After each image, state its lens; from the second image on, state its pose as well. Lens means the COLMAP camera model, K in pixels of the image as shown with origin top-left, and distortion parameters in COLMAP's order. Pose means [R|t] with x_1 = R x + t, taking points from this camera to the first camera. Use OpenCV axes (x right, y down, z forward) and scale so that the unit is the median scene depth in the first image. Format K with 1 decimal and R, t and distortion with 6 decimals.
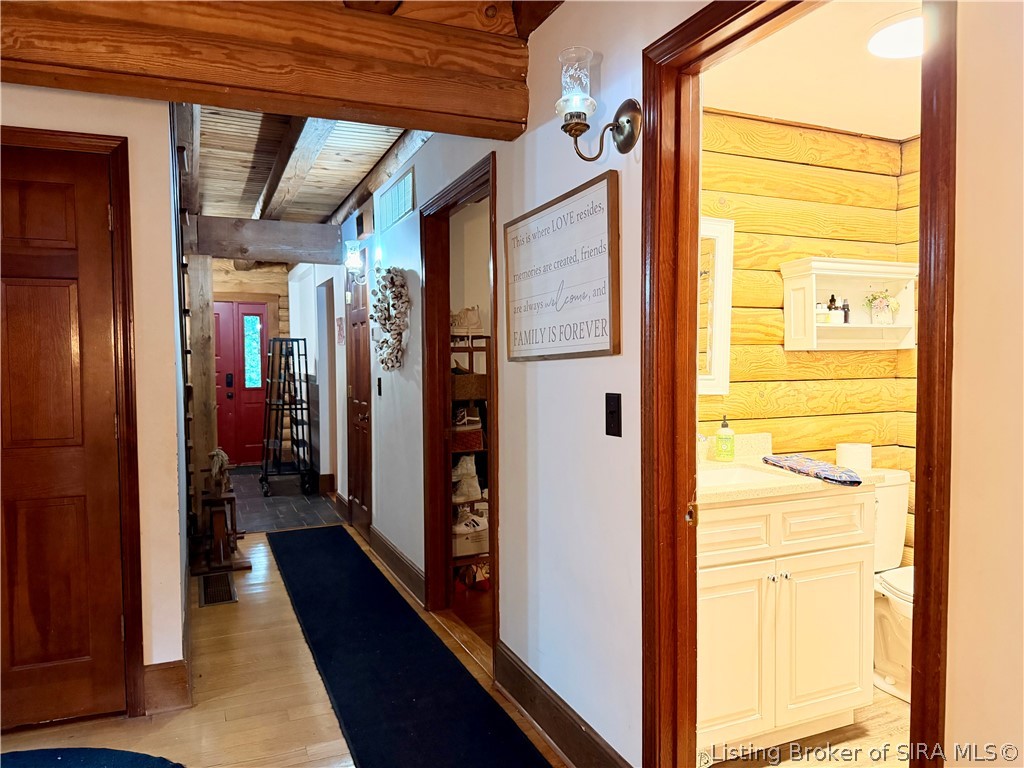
lens RADIAL K [[721.9, 0, 508.8], [0, 721.9, 393.5], [0, 0, 1]] dist [0.005905, -0.008874]
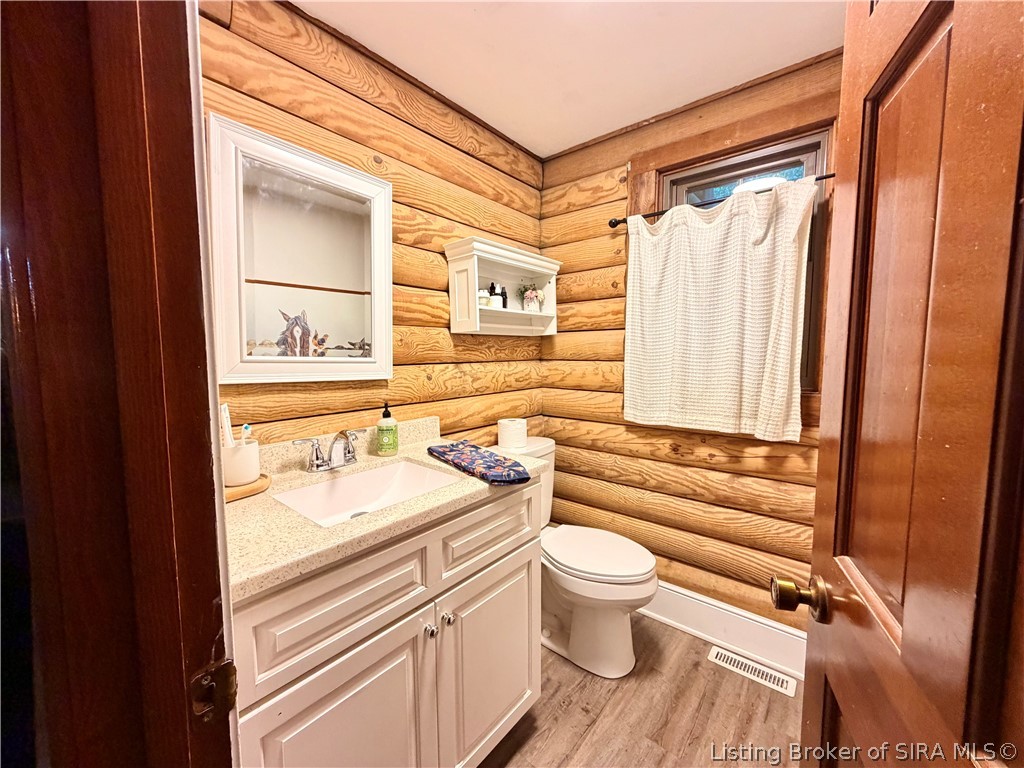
lens RADIAL K [[407.3, 0, 509.3], [0, 407.3, 385.8], [0, 0, 1]] dist [0.001165, -0.000009]
pose [[0.888944, -0.034079, 0.456747, 0.193467], [0.014034, 0.998787, 0.047207, -0.011874], [-0.457801, -0.035555, 0.888343, 0.457144]]
